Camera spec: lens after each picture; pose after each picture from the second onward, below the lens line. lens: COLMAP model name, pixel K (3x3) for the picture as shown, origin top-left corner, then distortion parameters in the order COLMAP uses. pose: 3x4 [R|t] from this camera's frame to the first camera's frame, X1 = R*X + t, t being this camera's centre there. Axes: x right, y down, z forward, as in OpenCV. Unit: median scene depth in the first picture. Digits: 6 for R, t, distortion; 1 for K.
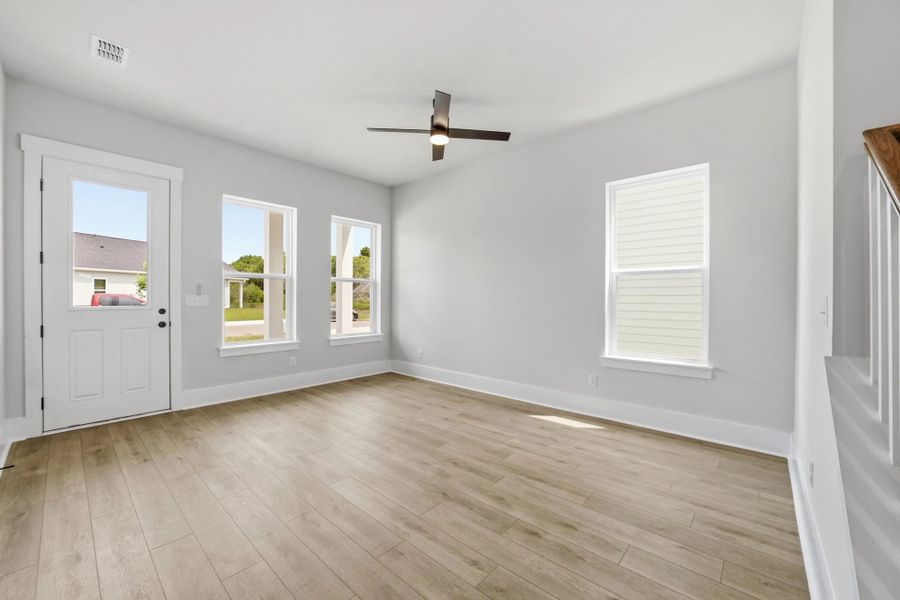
lens RADIAL K [[346.0, 0, 446.7], [0, 346.0, 301.9], [0, 0, 1]] dist [-0.001905, 0.000023]
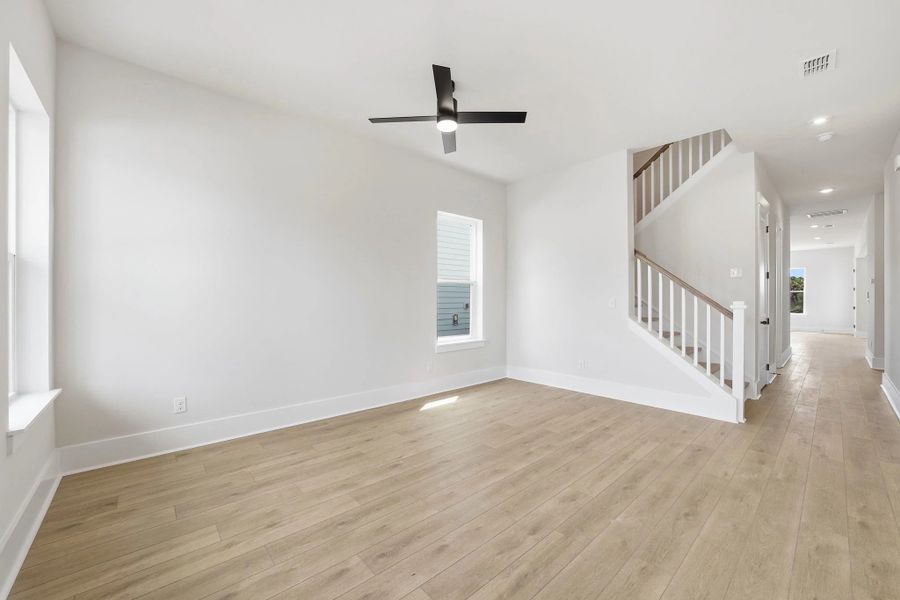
lens RADIAL K [[346.0, 0, 445.3], [0, 346.0, 298.0], [0, 0, 1]] dist [-0.001905, 0.000023]
pose [[0.126428, 0.005428, 0.991961, -1.035469], [0.002307, 0.999981, -0.005766, -0.022490], [-0.991973, 0.003017, 0.126413, 0.970200]]
